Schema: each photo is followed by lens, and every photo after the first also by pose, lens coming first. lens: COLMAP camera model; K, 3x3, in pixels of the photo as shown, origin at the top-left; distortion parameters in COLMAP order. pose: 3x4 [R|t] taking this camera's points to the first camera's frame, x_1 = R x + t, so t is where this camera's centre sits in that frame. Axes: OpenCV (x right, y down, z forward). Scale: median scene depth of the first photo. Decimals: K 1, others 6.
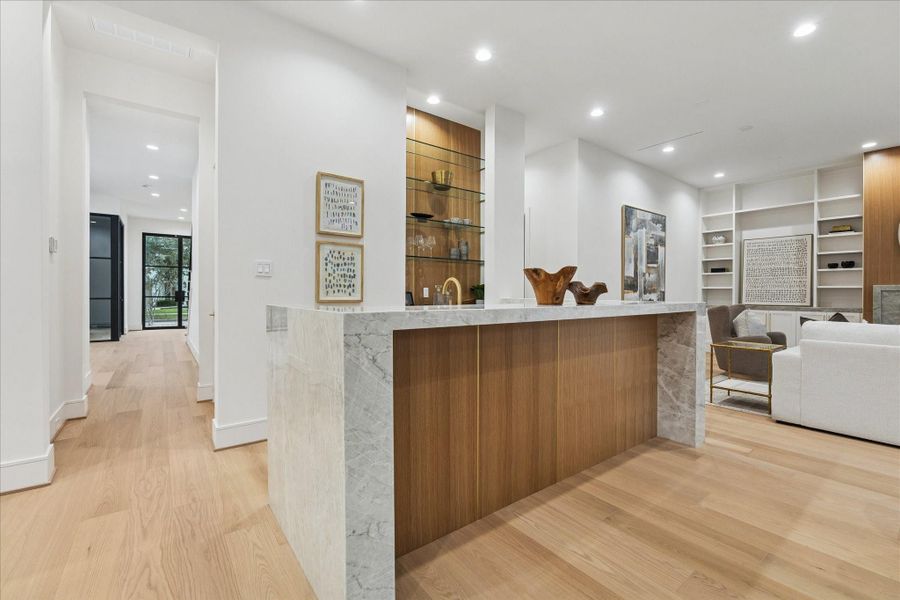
lens RADIAL K [[389.0, 0, 466.8], [0, 389.0, 295.0], [0, 0, 1]] dist [-0.008384, 0.000565]
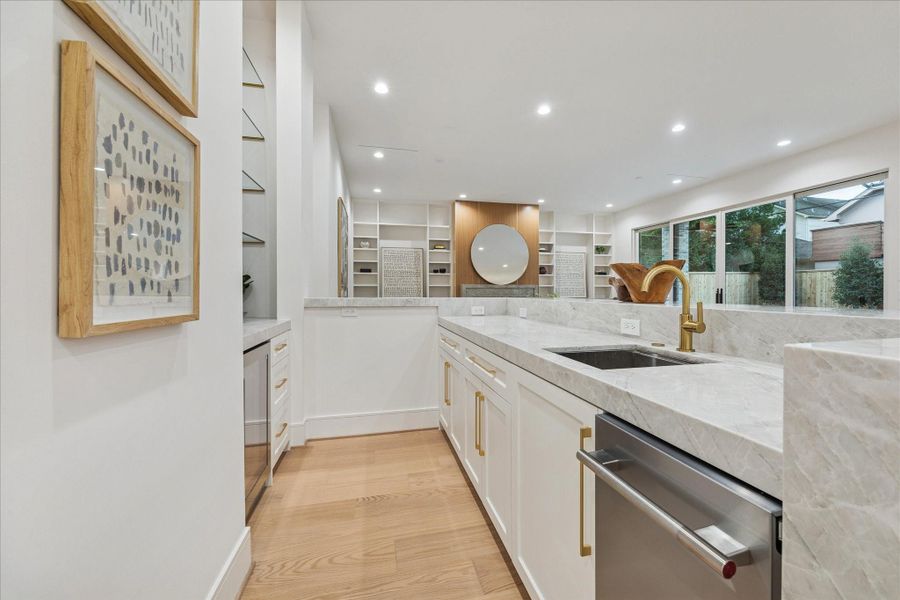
lens RADIAL K [[346.1, 0, 450.9], [0, 346.1, 293.0], [0, 0, 1]] dist [-0.003932, 0.000189]
pose [[0.434381, -0.011675, 0.900653, -0.227285], [0.008755, 0.999923, 0.008740, -0.002654], [-0.900686, 0.004089, 0.434450, 0.362600]]
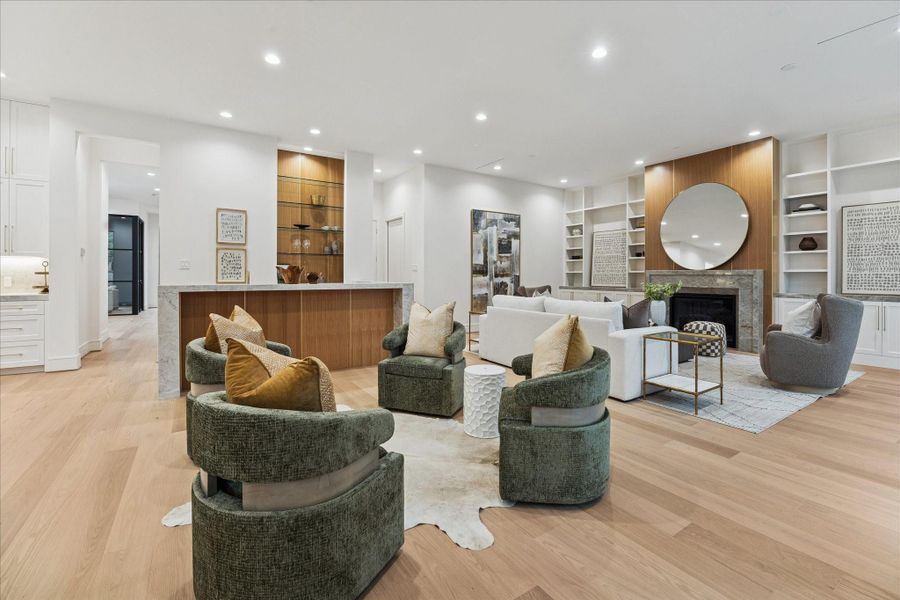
lens RADIAL K [[423.0, 0, 443.0], [0, 423.0, 275.7], [0, 0, 1]] dist [-0.010815, 0.000759]
pose [[0.990869, -0.001925, -0.134811, 0.493882], [0.001257, 0.999987, -0.005037, -0.002244], [0.134819, 0.004821, 0.990859, -0.412235]]
